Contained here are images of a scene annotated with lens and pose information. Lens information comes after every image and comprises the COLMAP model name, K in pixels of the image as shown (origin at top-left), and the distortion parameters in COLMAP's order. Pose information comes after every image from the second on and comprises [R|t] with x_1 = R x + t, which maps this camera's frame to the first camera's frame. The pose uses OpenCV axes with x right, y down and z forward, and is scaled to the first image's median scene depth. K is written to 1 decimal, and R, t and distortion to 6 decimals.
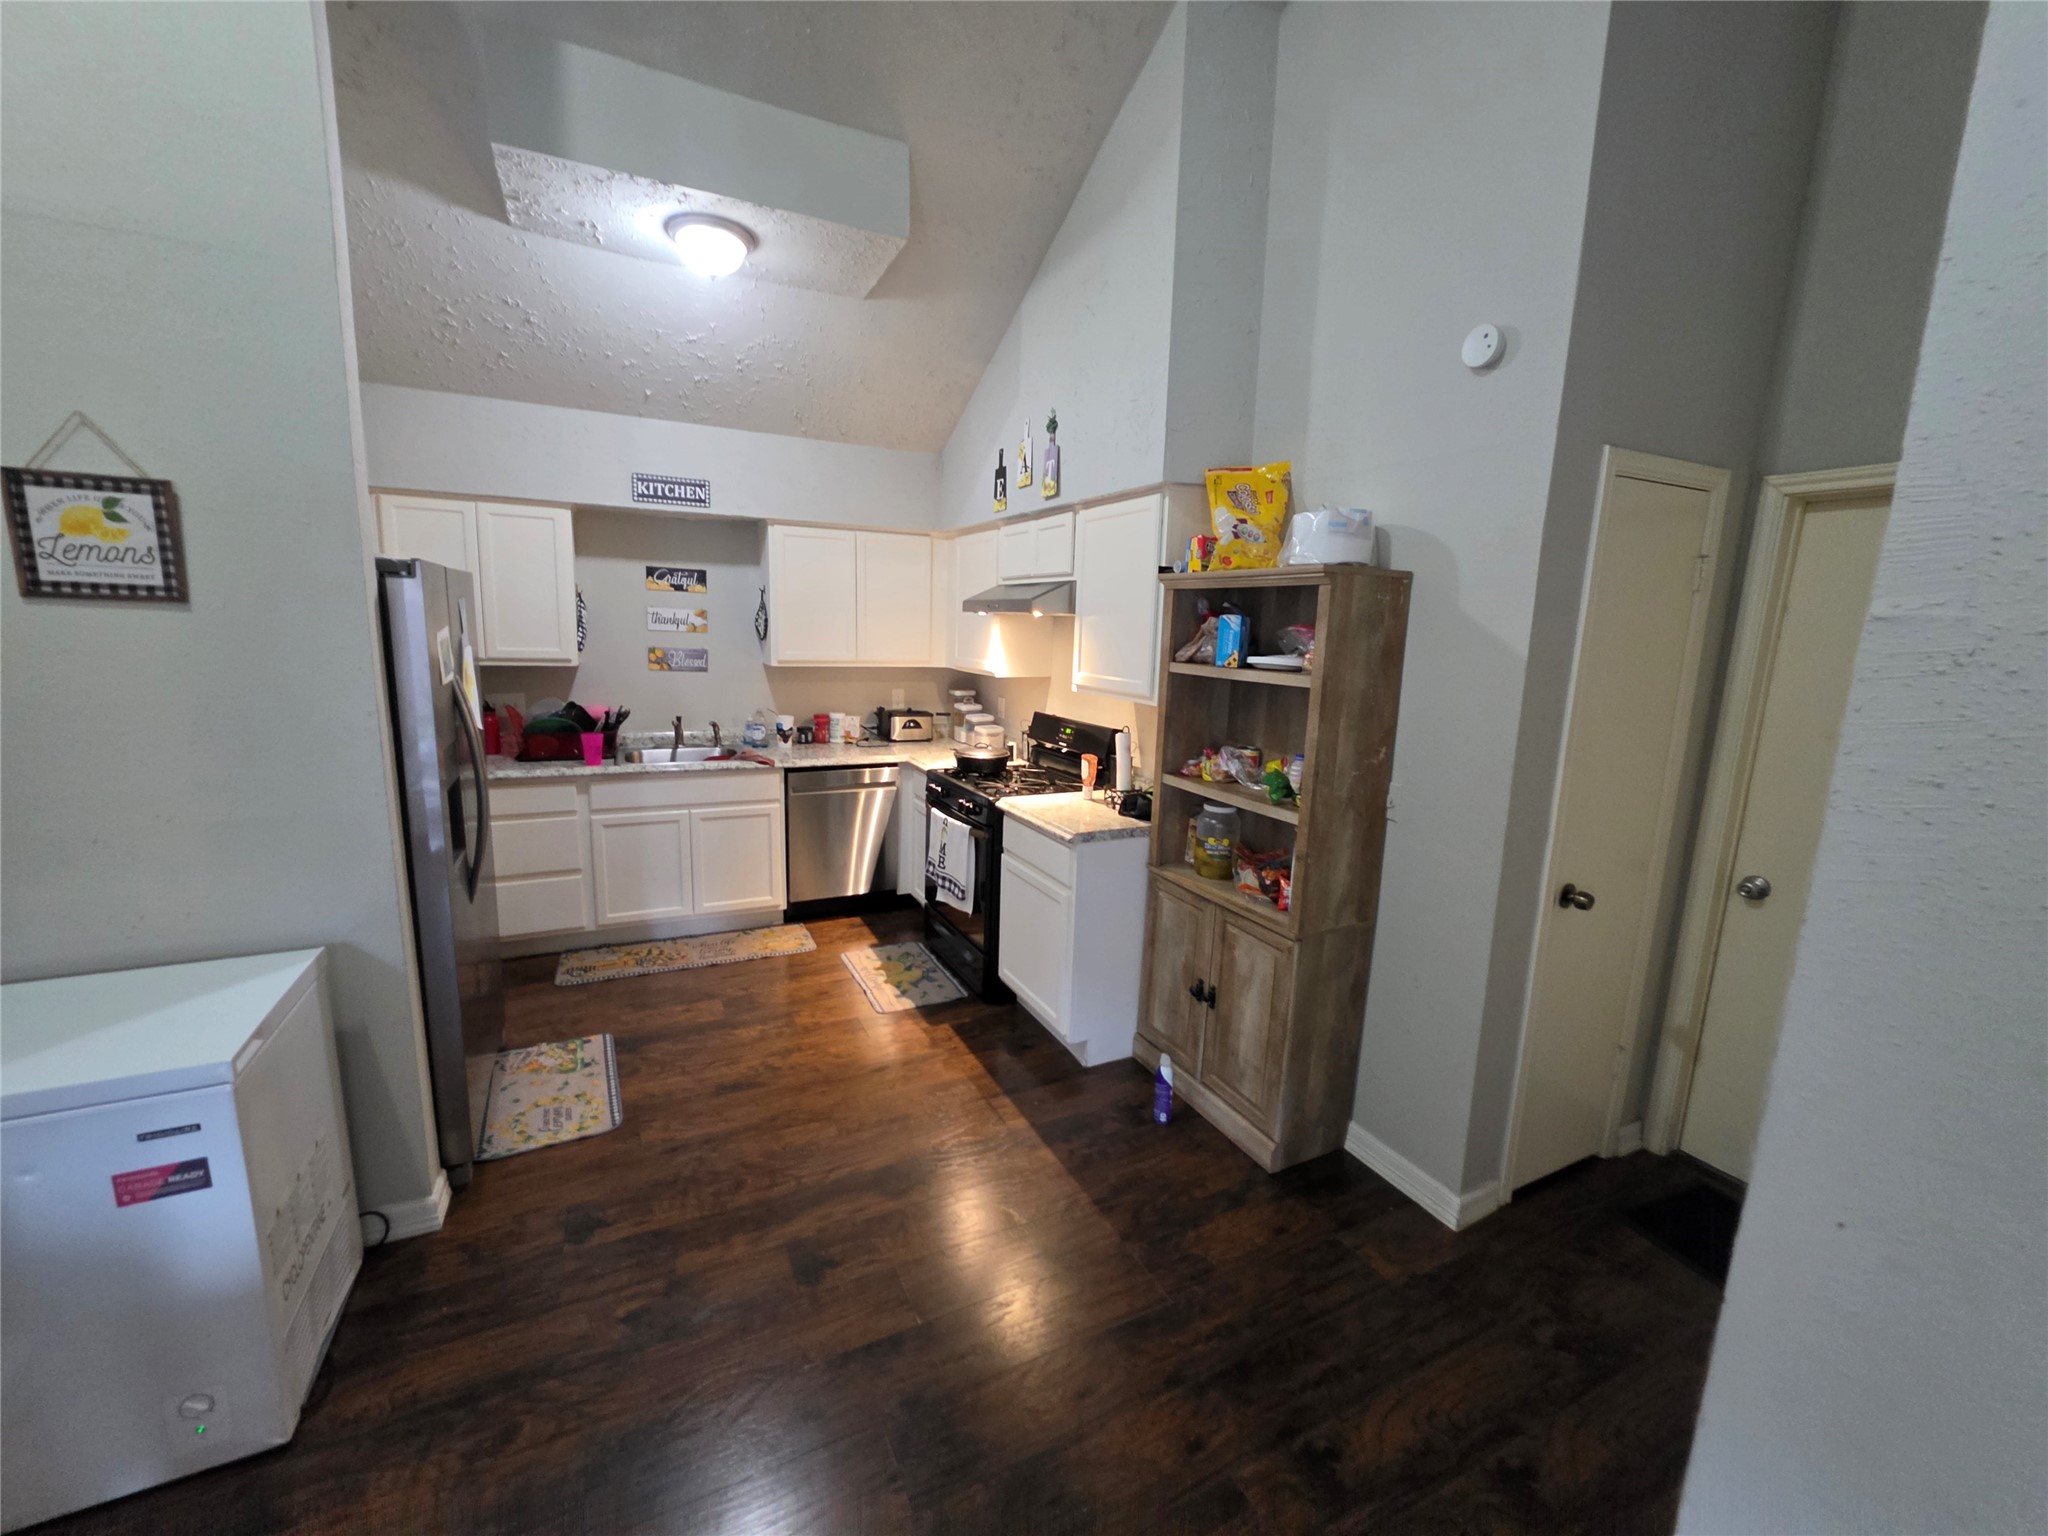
lens RADIAL K [[821.1, 0, 1020.9], [0, 821.1, 763.6], [0, 0, 1]] dist [-0.003225, 0.000251]
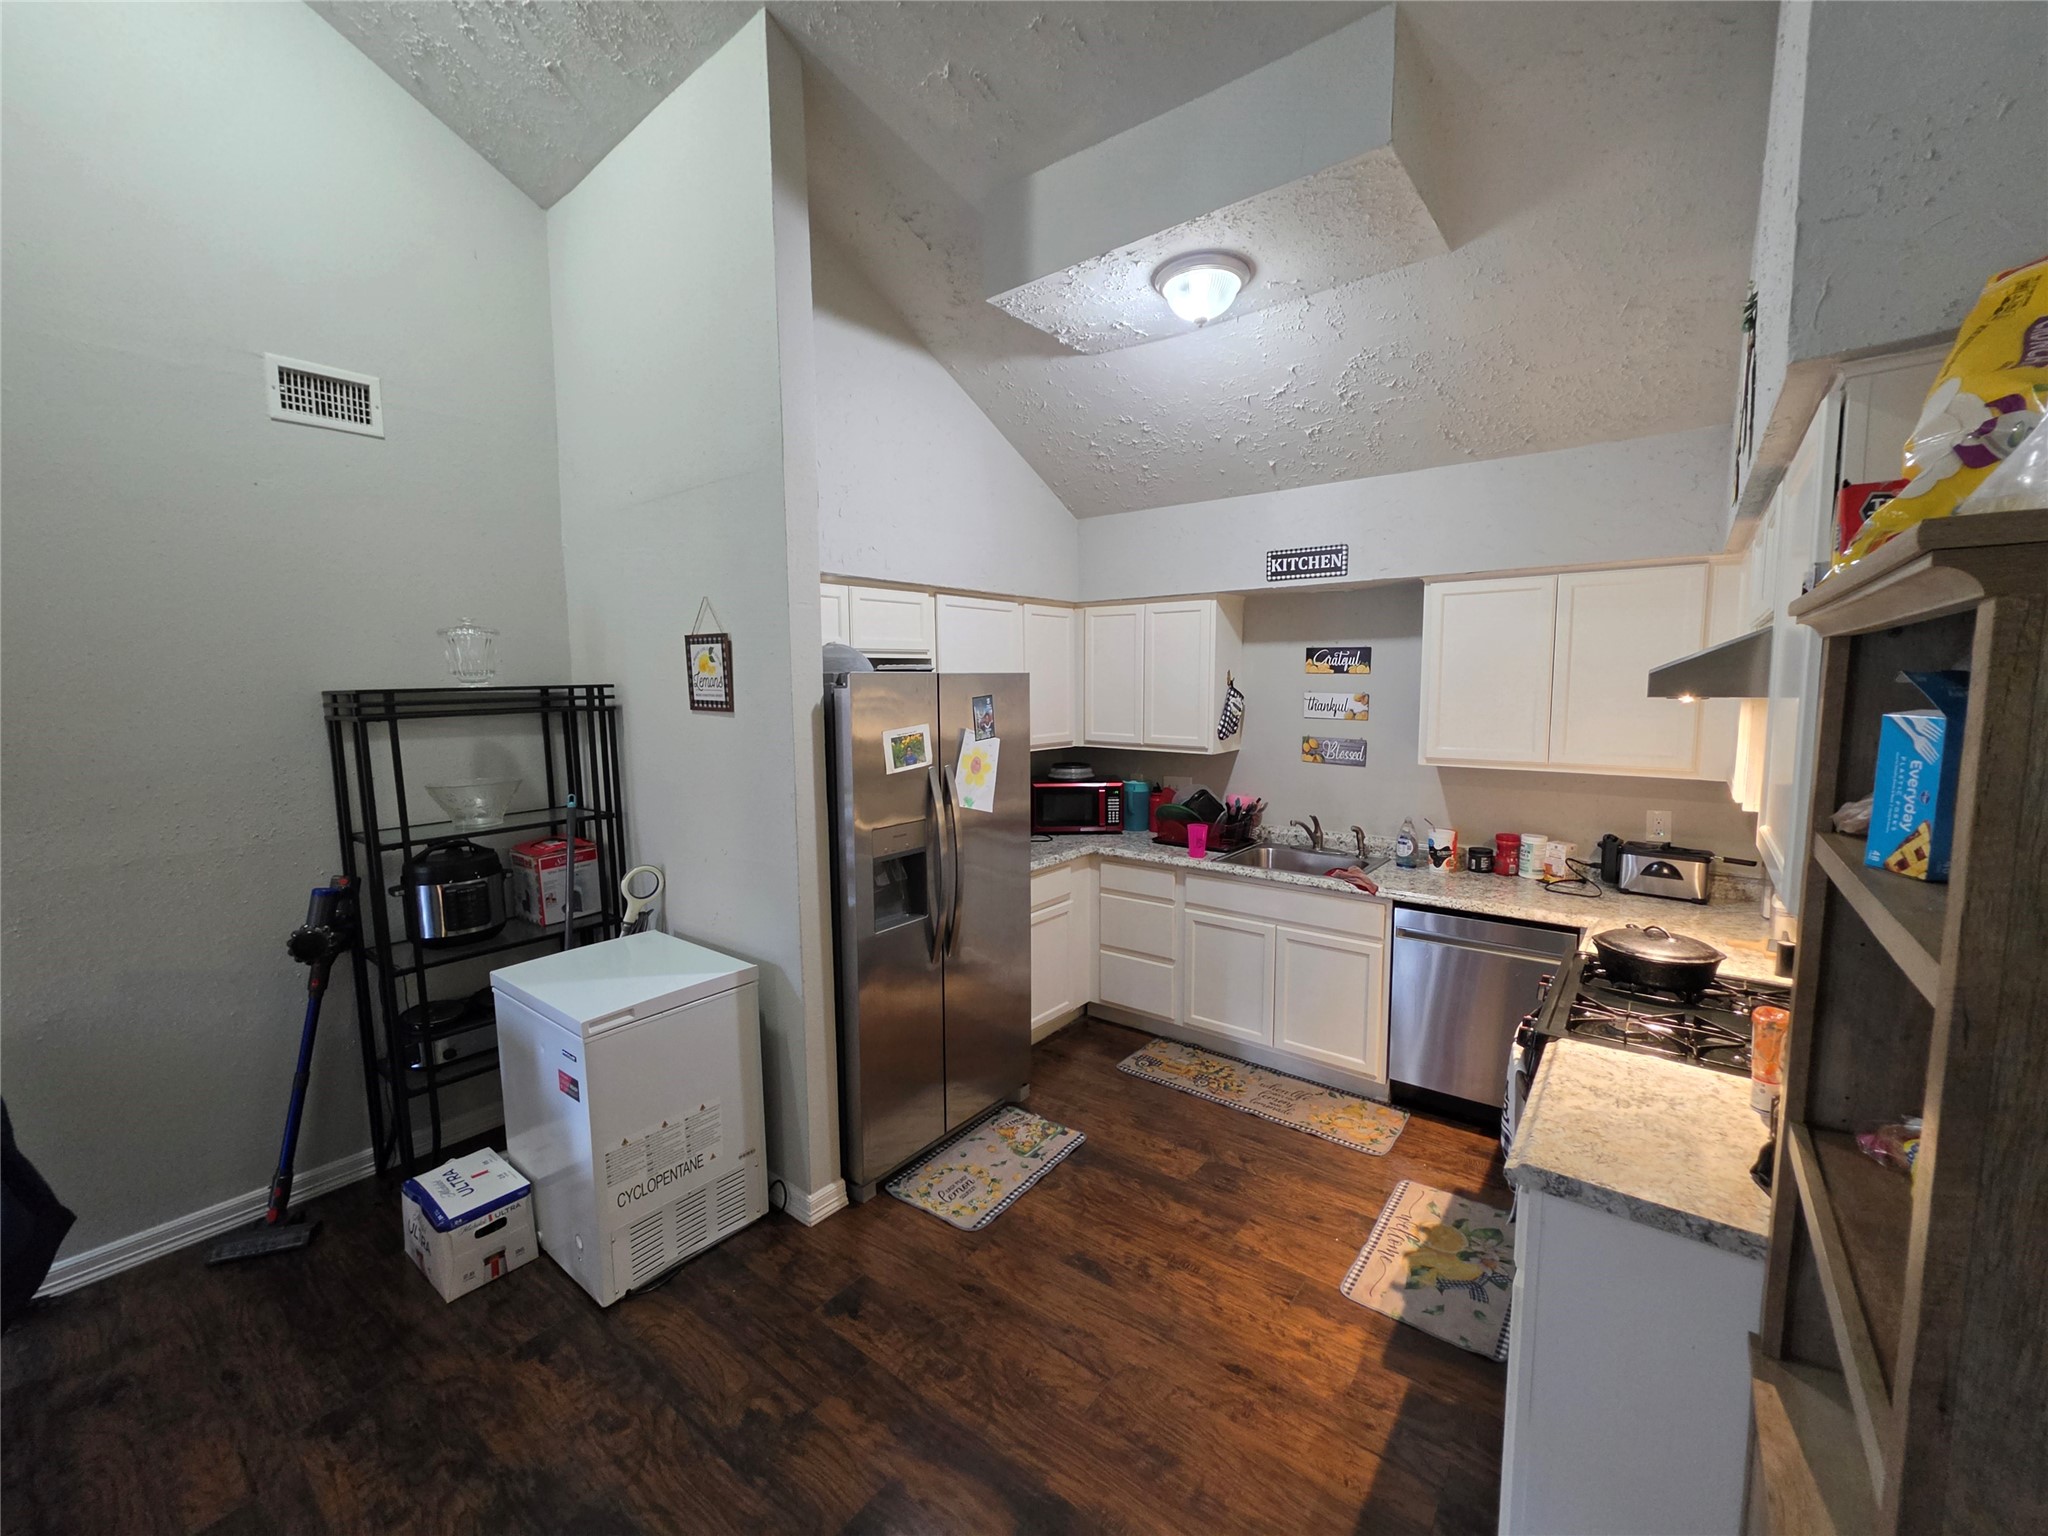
lens RADIAL K [[827.8, 0, 1027.6], [0, 827.8, 763.3], [0, 0, 1]] dist [-0.004079, 0.000719]
pose [[0.436106, 0.055216, -0.898200, 0.369485], [-0.133635, 0.991023, -0.003962, -0.107686], [0.889917, 0.121759, 0.439570, 0.526714]]
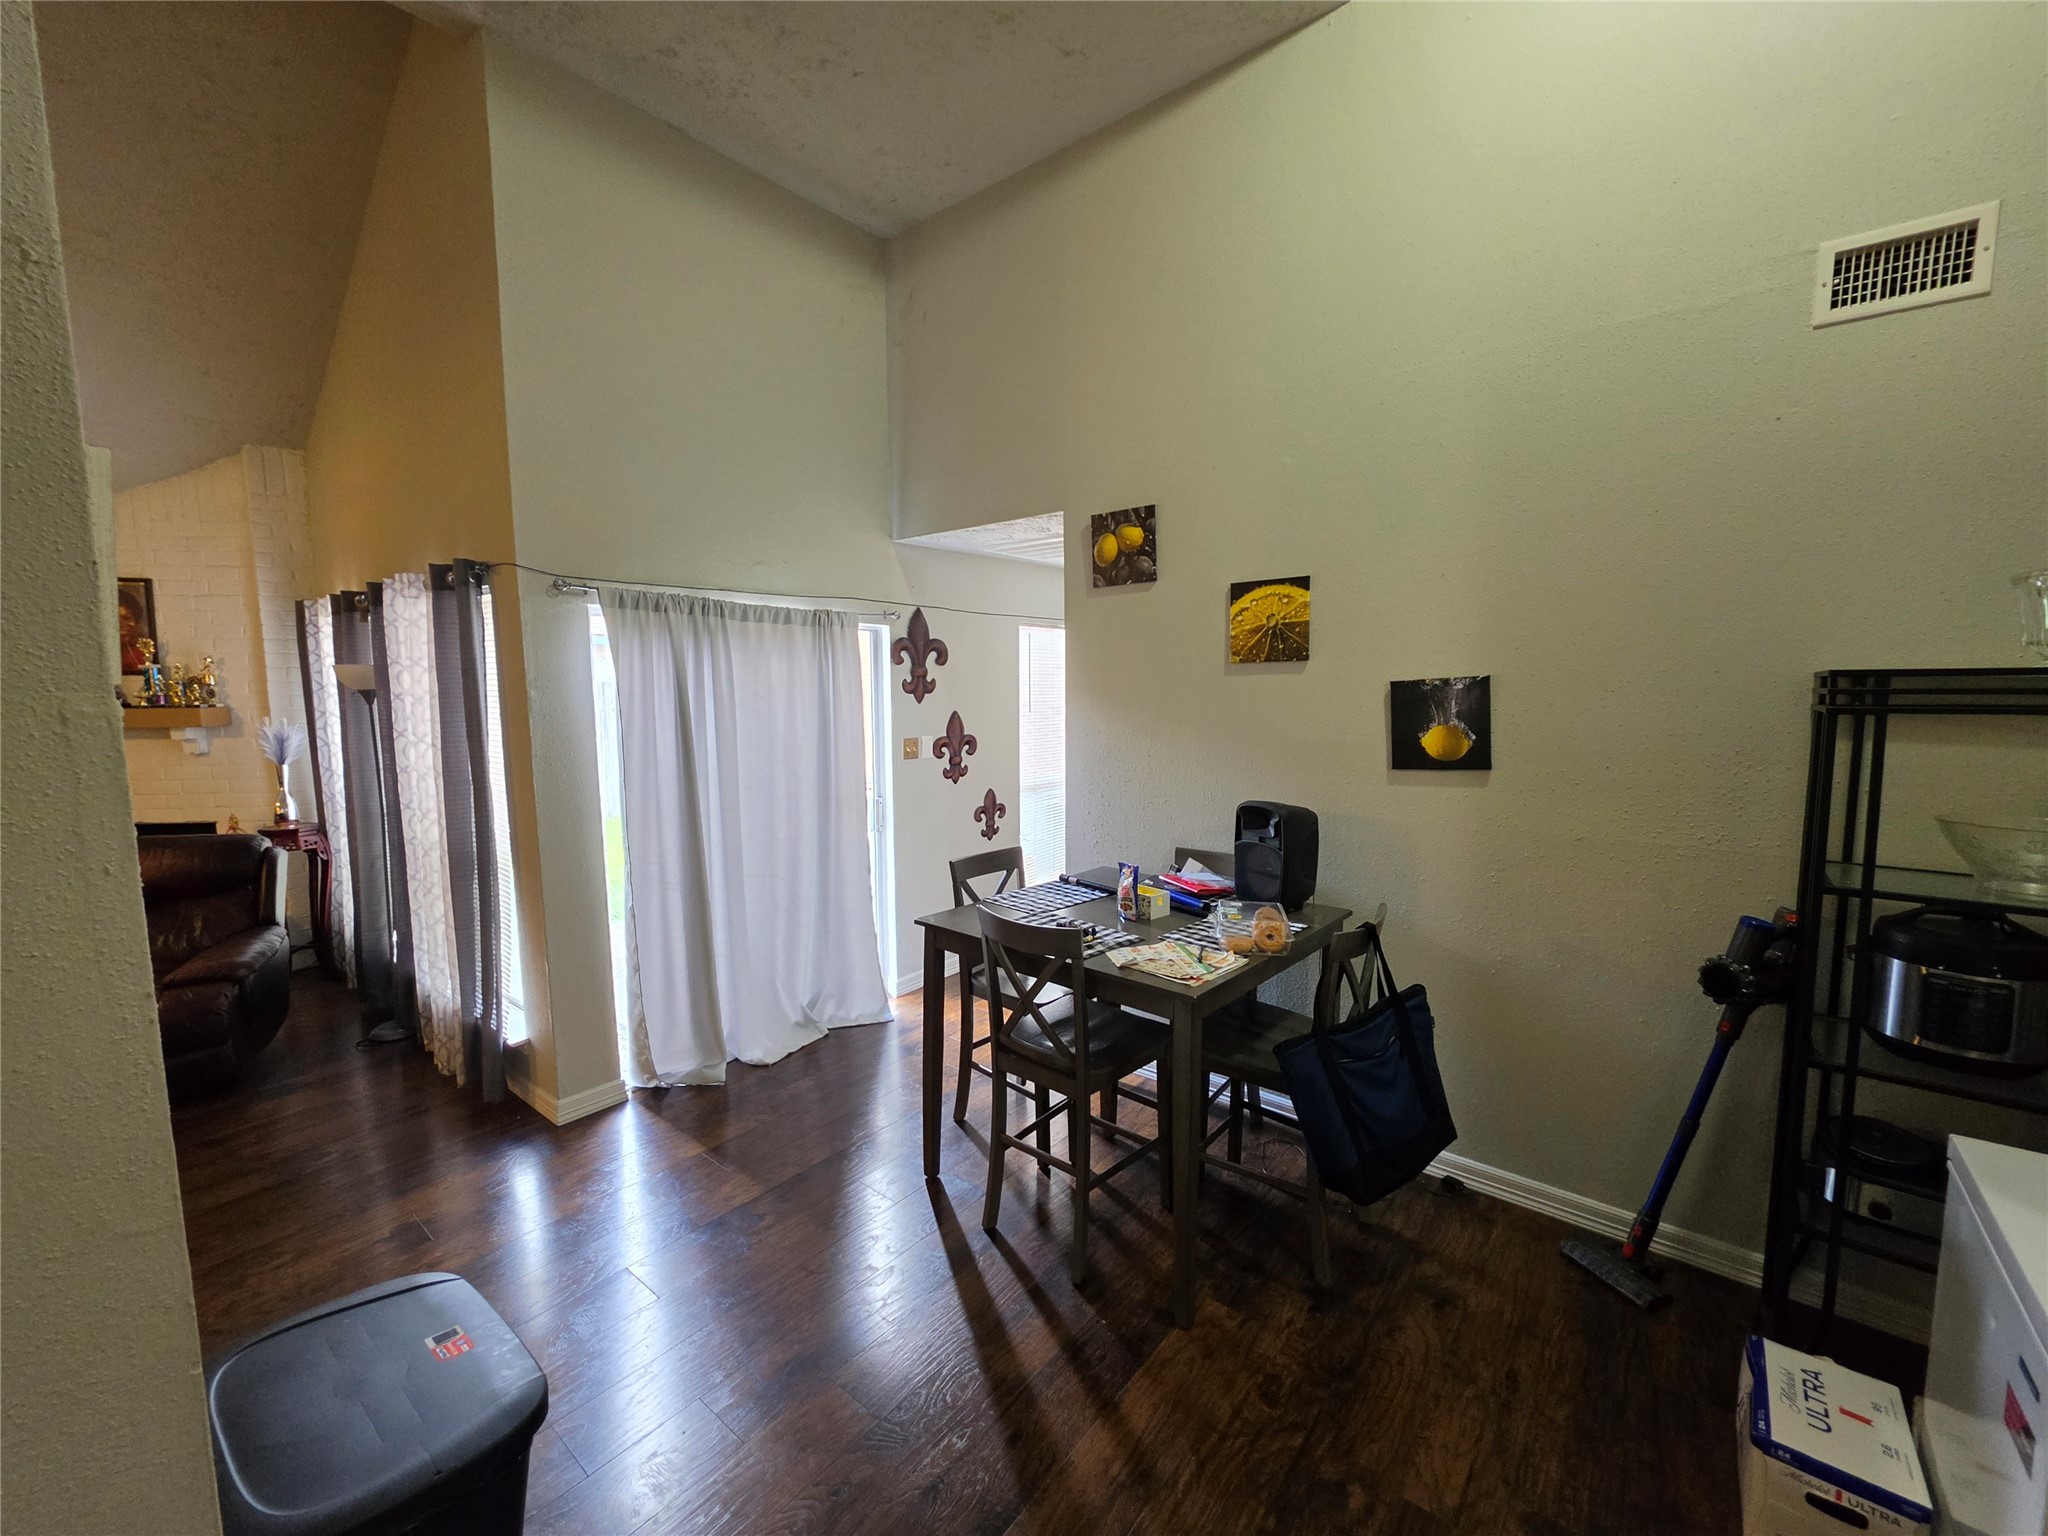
lens RADIAL K [[828.5, 0, 1027.9], [0, 828.5, 766.7], [0, 0, 1]] dist [-0.008560, 0.002706]
pose [[-0.907322, 0.015830, -0.420139, 0.092909], [-0.099411, 0.962878, 0.250965, -0.119587], [0.408515, 0.269472, -0.872067, 0.591295]]
